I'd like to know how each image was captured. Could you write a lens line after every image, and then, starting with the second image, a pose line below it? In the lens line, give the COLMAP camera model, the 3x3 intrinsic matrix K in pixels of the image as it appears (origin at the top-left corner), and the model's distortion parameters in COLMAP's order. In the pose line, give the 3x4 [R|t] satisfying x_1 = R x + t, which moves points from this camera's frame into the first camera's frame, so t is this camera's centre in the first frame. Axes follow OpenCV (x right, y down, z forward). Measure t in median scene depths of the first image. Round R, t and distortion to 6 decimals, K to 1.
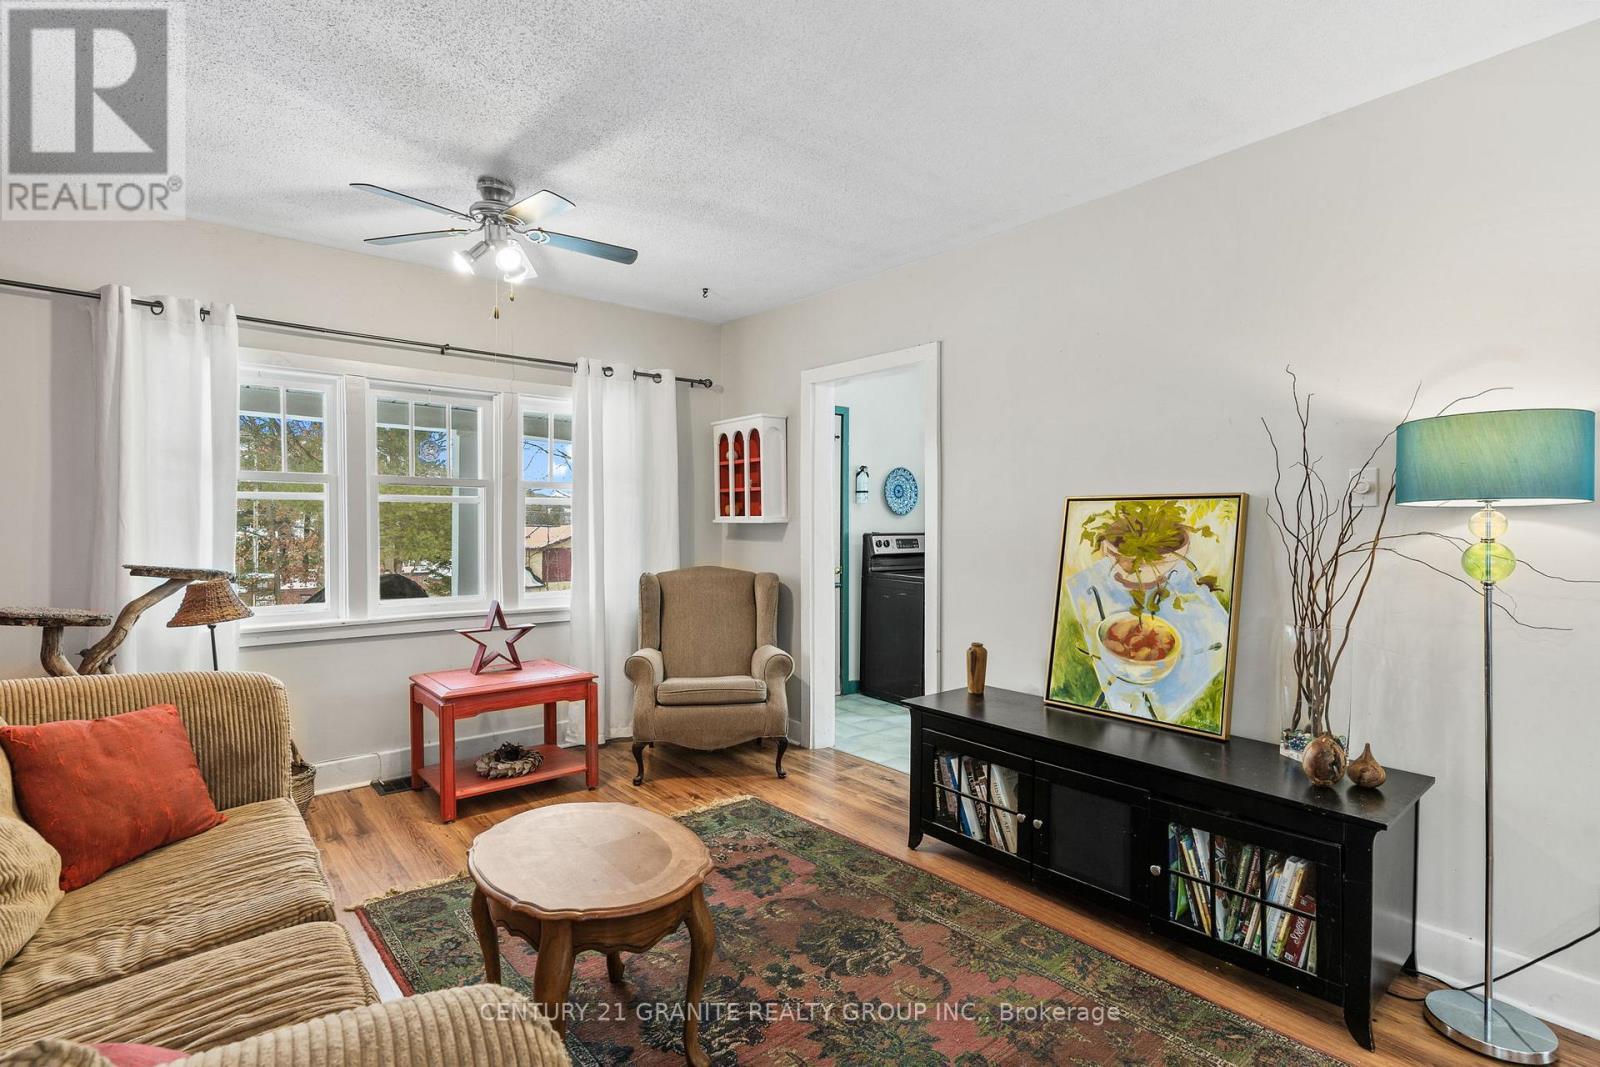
lens RADIAL K [[748.7, 0, 791.2], [0, 748.7, 537.4], [0, 0, 1]] dist [0.001655, -0.000263]
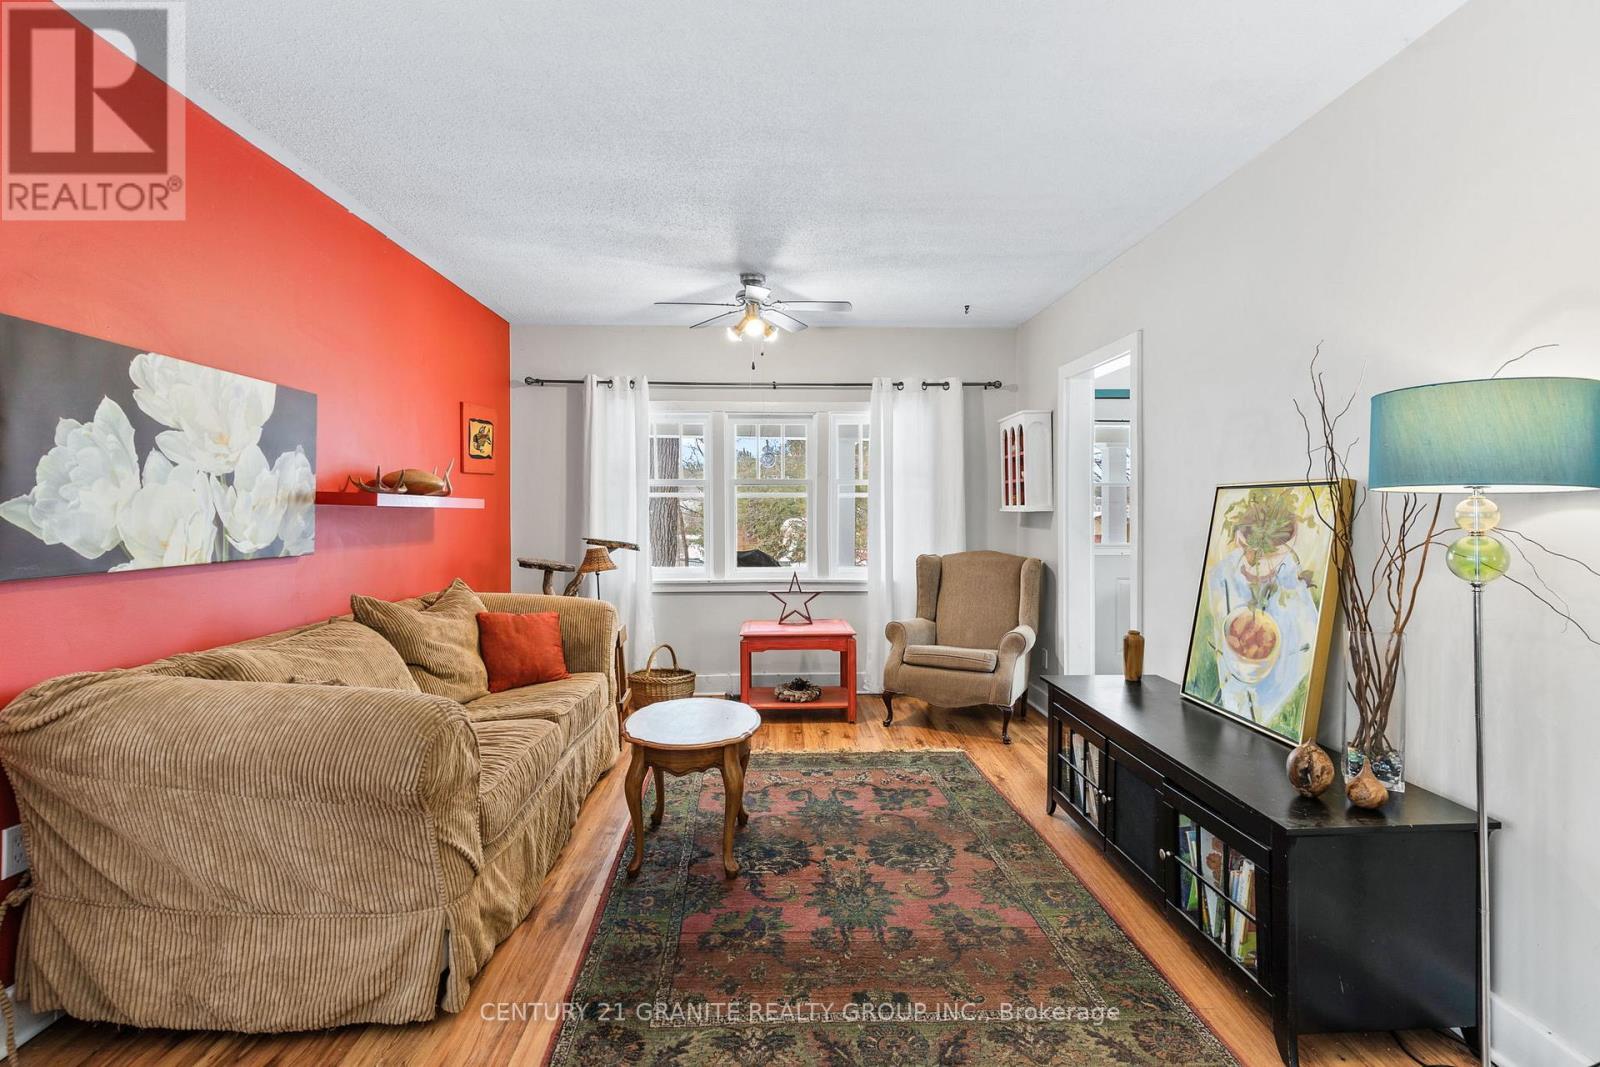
lens RADIAL K [[748.7, 0, 803.1], [0, 748.7, 519.6], [0, 0, 1]] dist [0.001655, -0.000263]
pose [[0.803710, 0.003684, -0.595010, 0.540055], [-0.007681, 0.999962, -0.004184, -0.001608], [0.594972, 0.007933, 0.803707, -0.086638]]
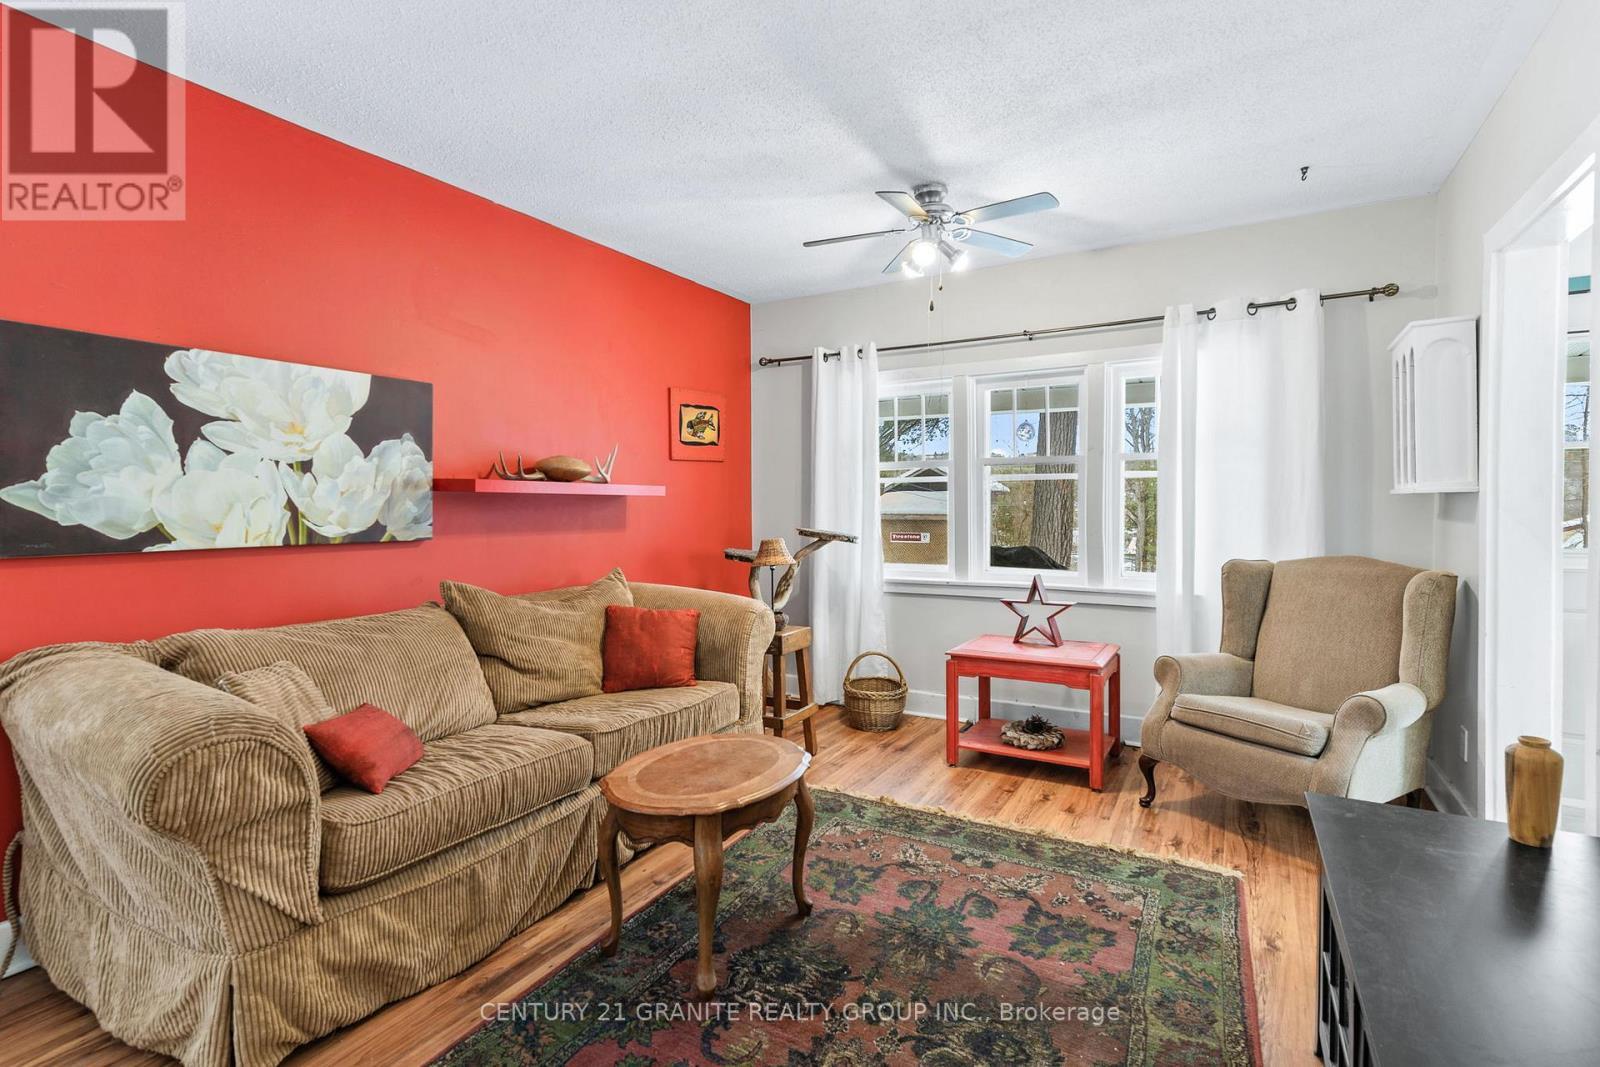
lens RADIAL K [[748.7, 0, 808.6], [0, 748.7, 523.4], [0, 0, 1]] dist [0.001655, -0.000263]
pose [[0.371450, 0.018649, -0.928266, 0.567764], [-0.009673, 0.999822, 0.016216, 0.001624], [0.928402, 0.002956, 0.371564, 0.437603]]
